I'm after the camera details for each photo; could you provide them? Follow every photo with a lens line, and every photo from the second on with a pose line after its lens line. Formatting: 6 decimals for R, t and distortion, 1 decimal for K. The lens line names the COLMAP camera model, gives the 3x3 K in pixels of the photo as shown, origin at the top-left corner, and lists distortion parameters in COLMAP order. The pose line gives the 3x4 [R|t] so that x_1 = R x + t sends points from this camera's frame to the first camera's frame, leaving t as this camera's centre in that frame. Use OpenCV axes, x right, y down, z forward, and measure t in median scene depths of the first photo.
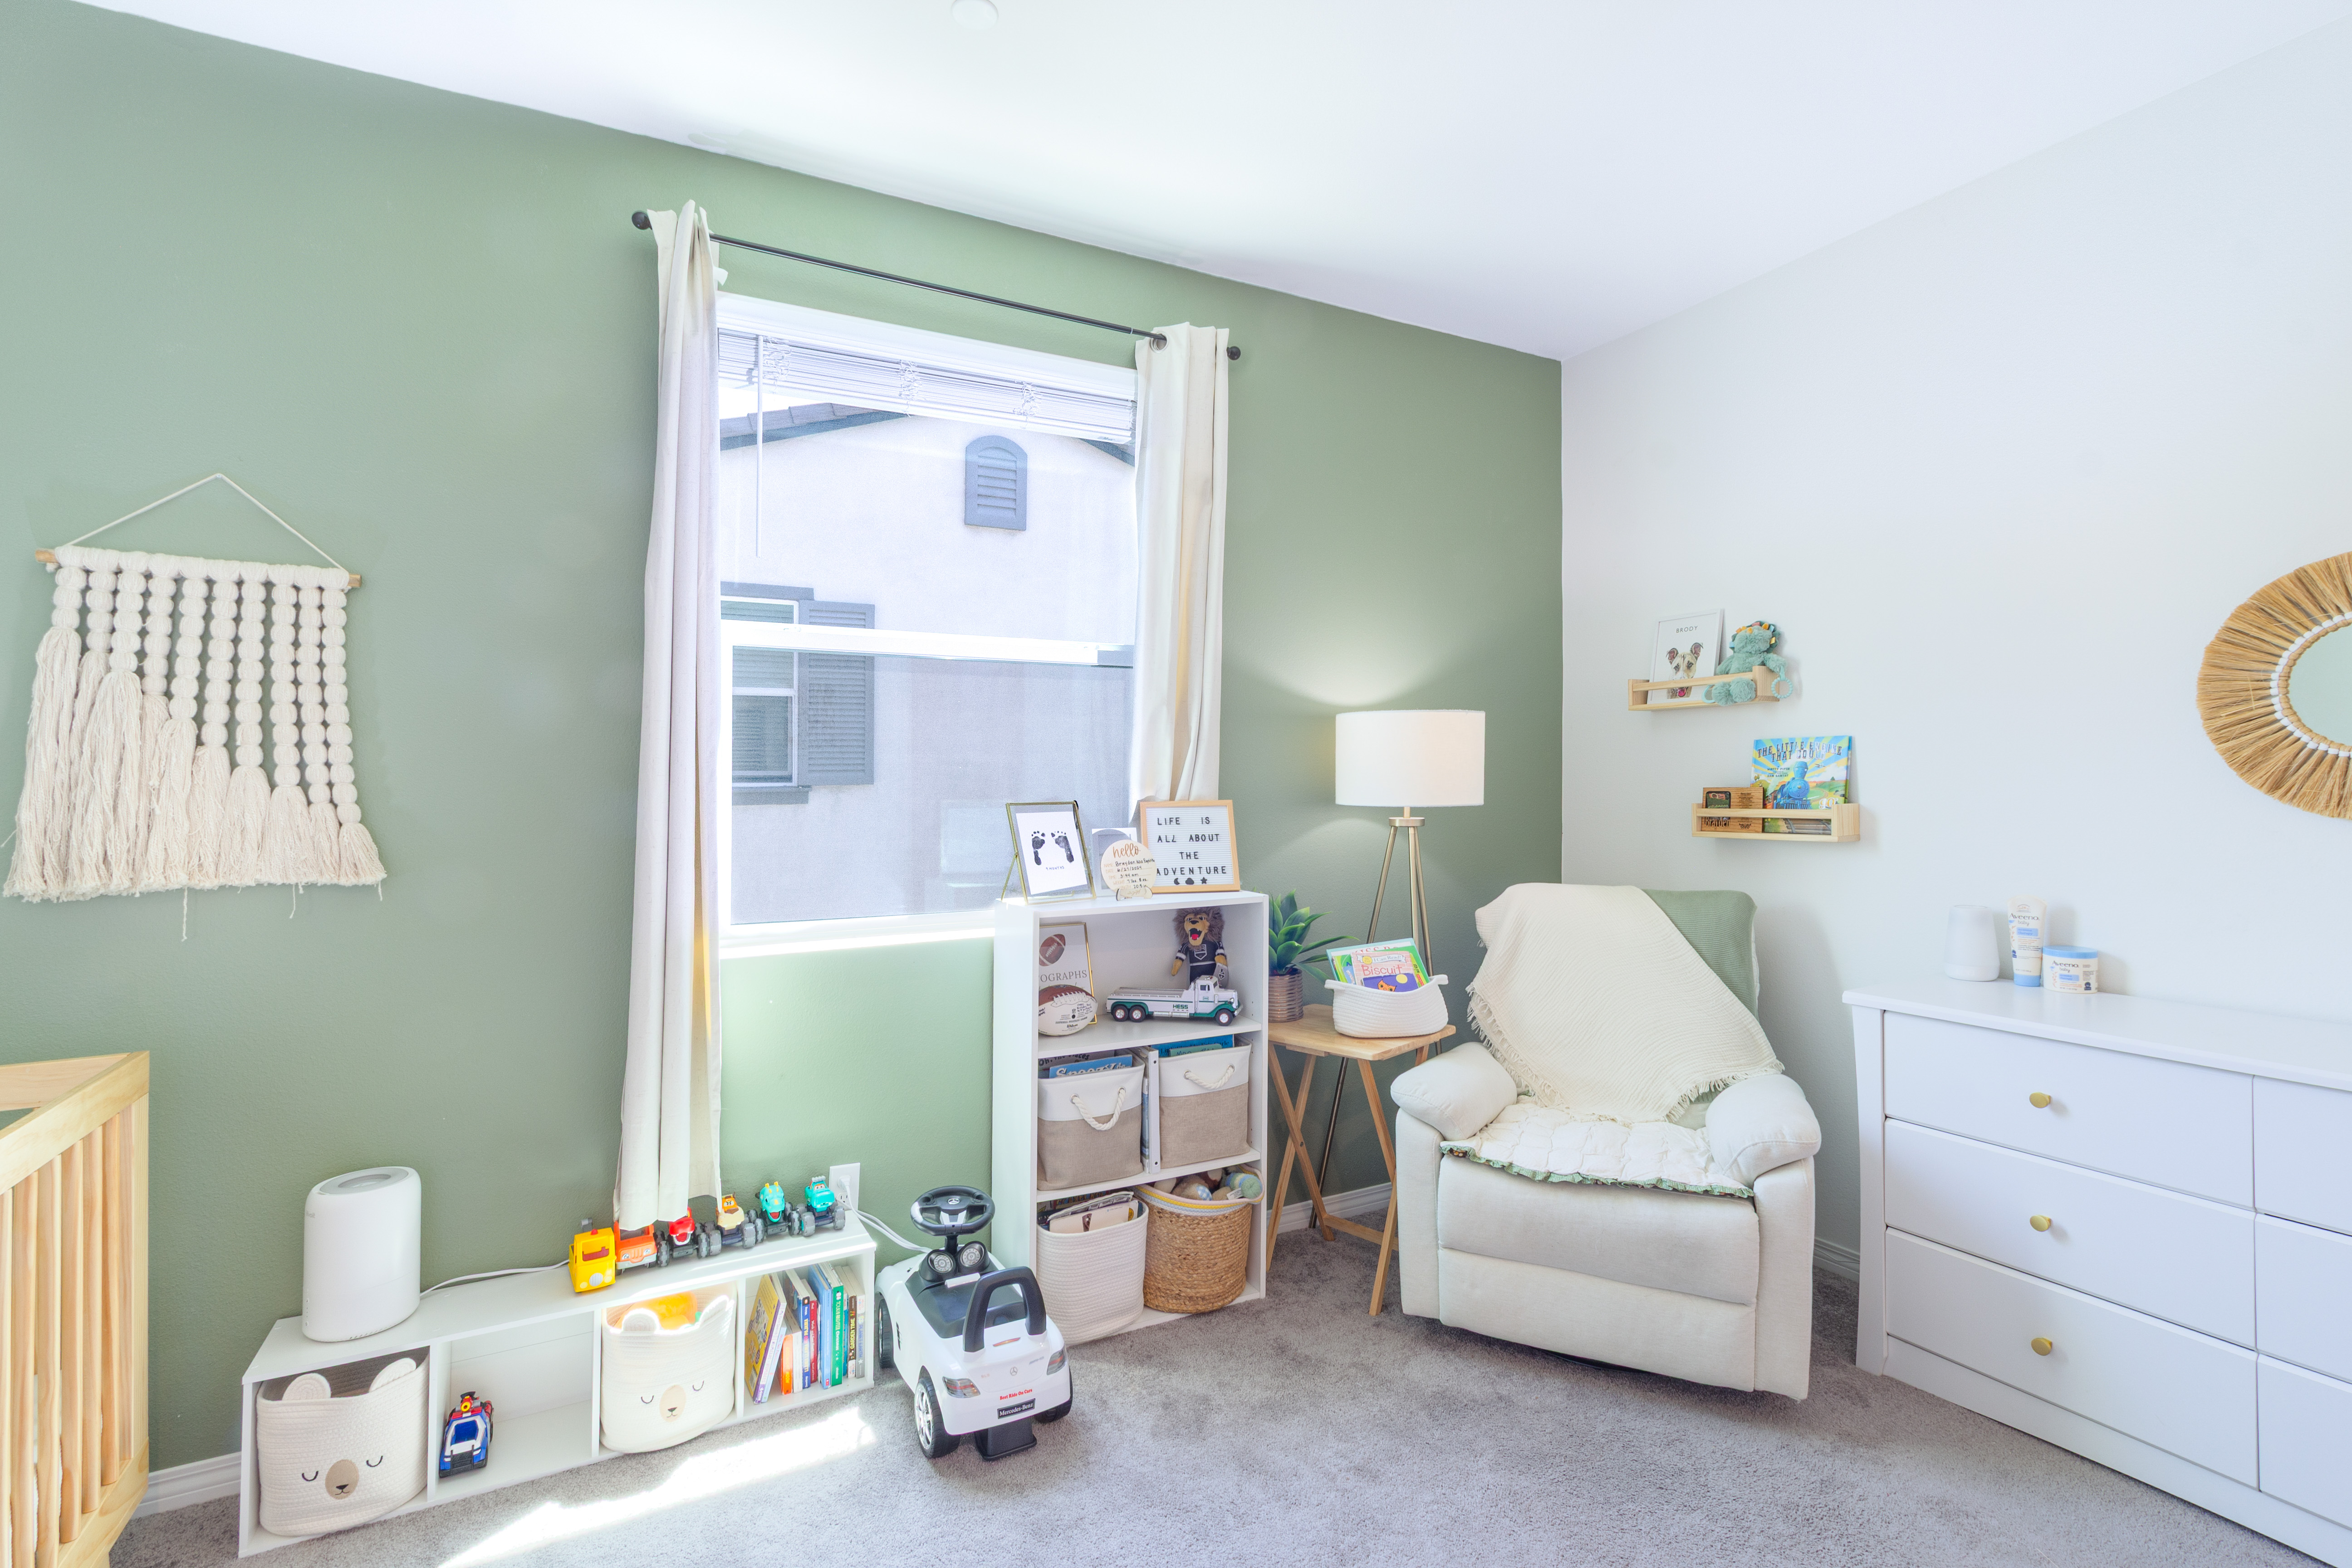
lens RADIAL K [[1088.6, 0, 1176.0], [0, 1088.6, 784.0], [0, 0, 1]] dist [0.002049, 0.000096]
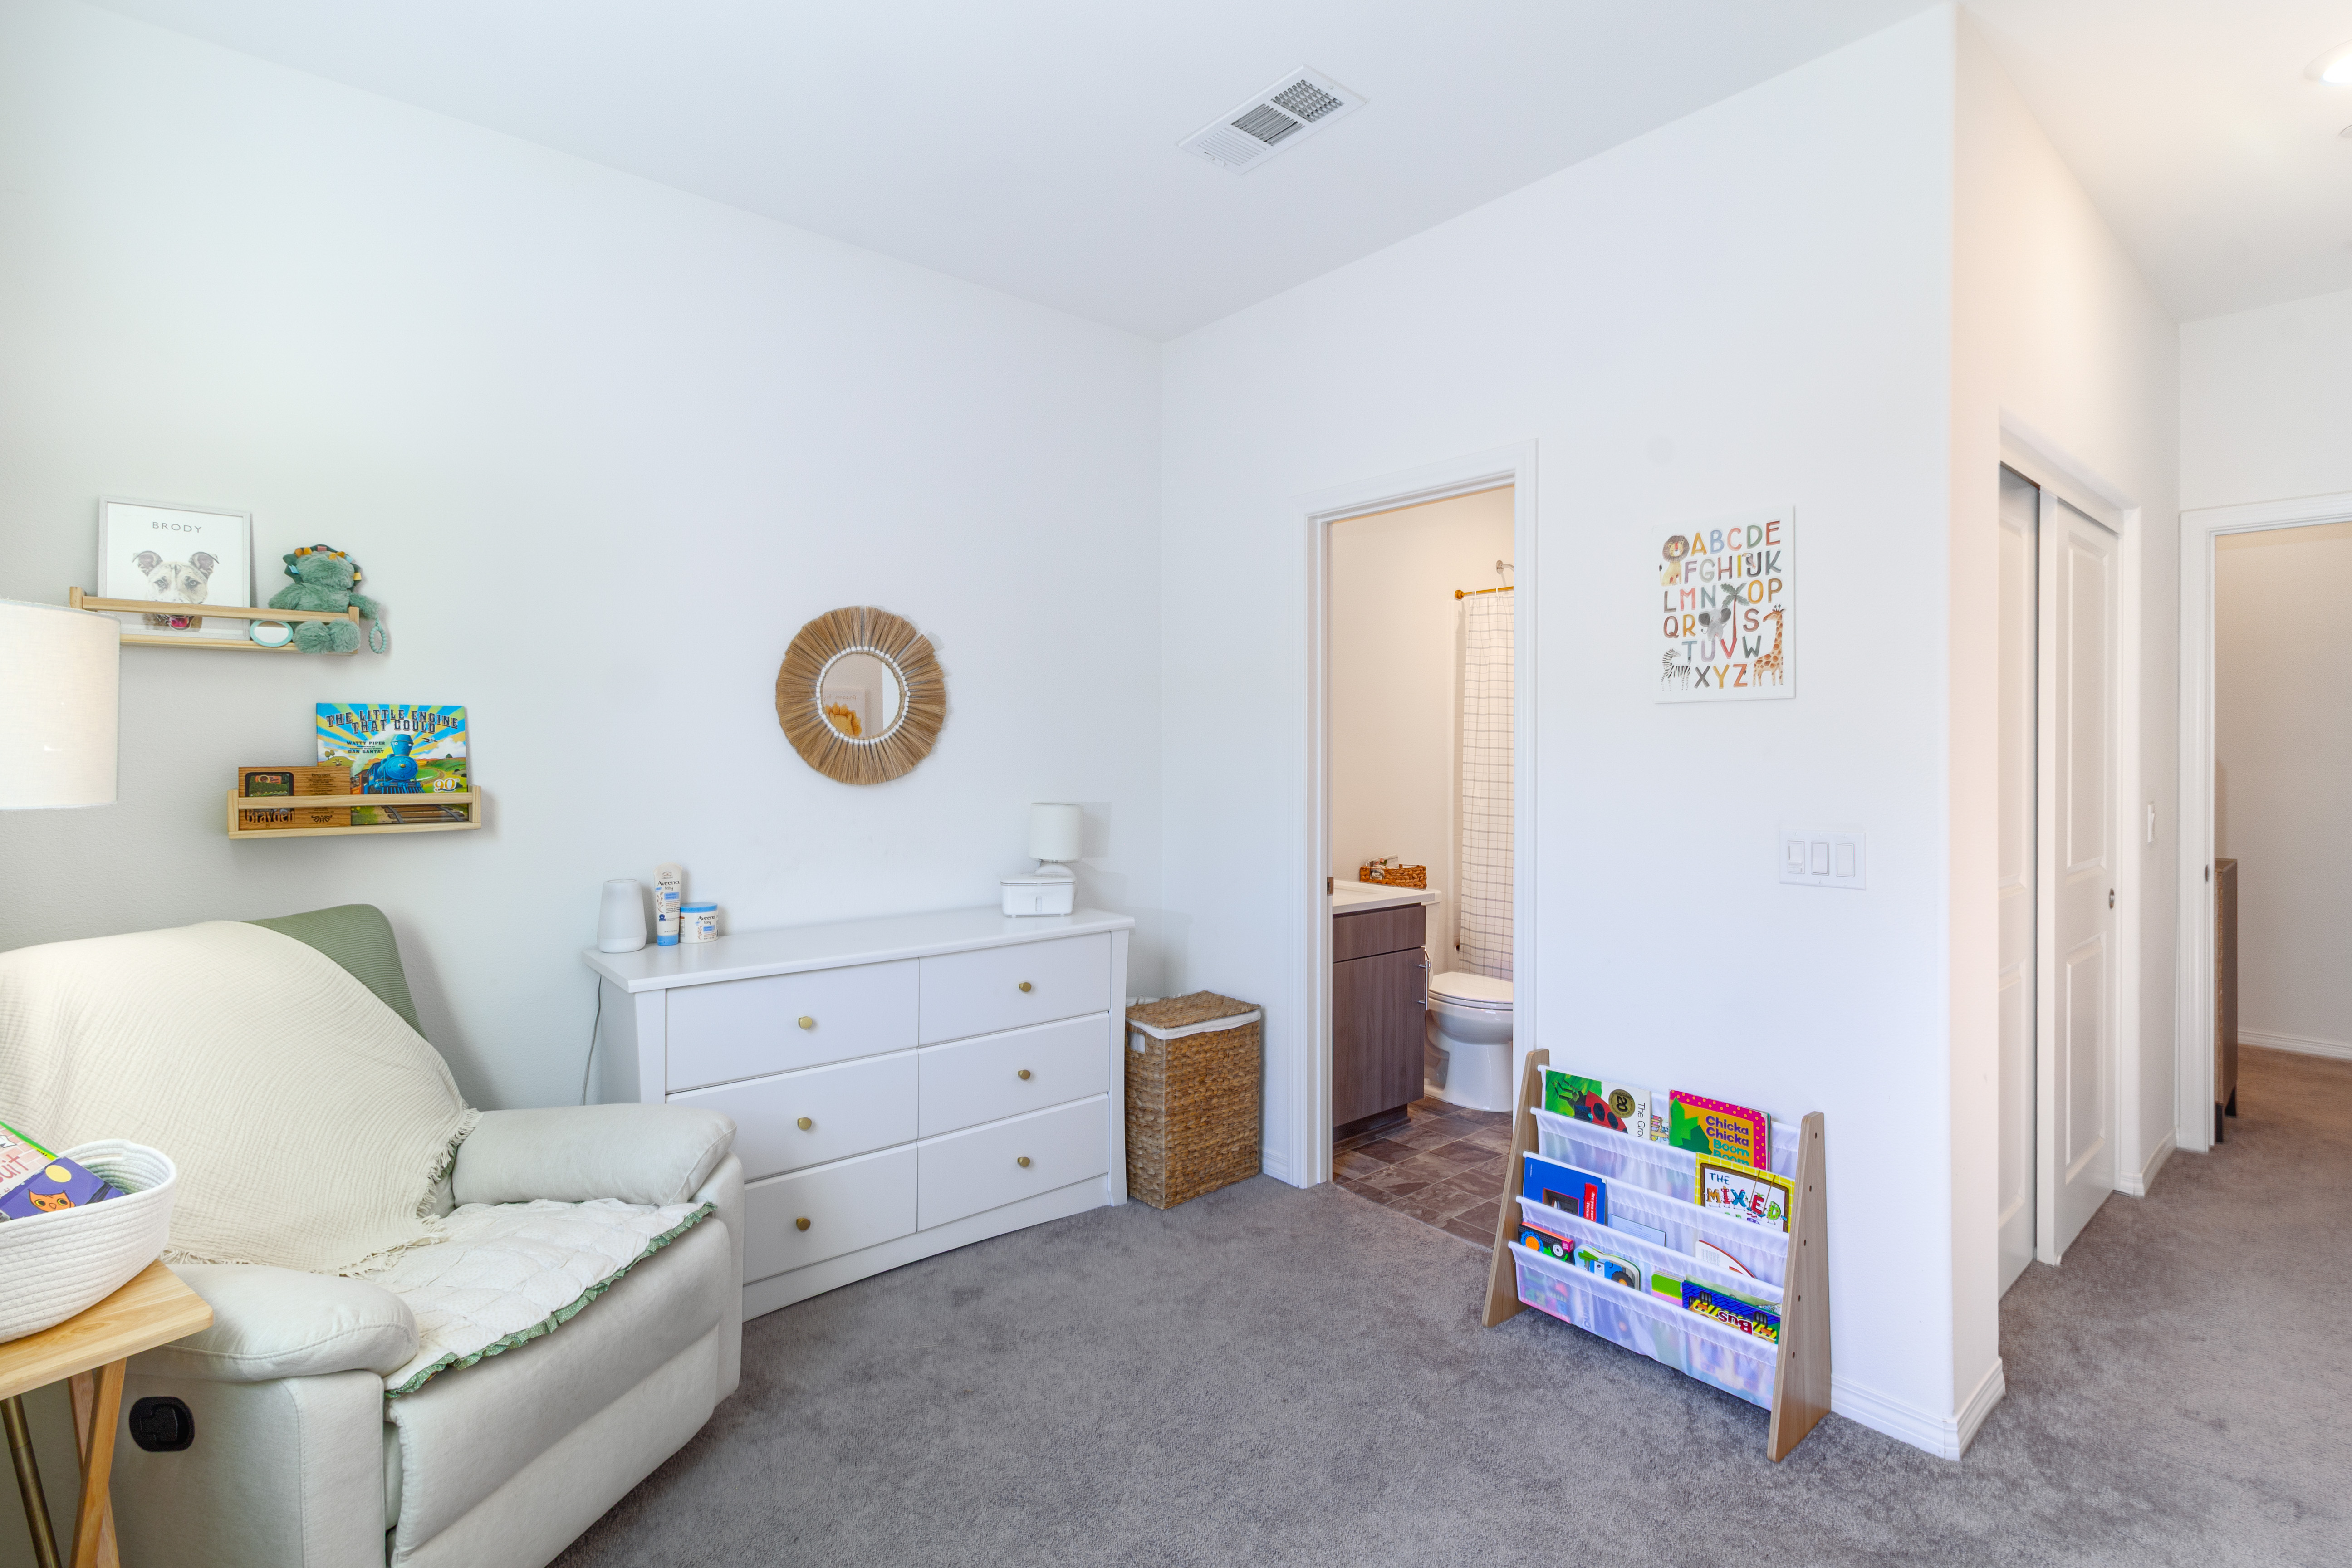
lens RADIAL K [[1088.6, 0, 1176.0], [0, 1088.6, 784.0], [0, 0, 1]] dist [0.002049, 0.000096]
pose [[-0.212437, -0.016732, 0.977031, -0.342122], [-0.001774, 0.999858, 0.016738, 0.001570], [-0.977173, 0.001823, -0.212437, 0.607524]]
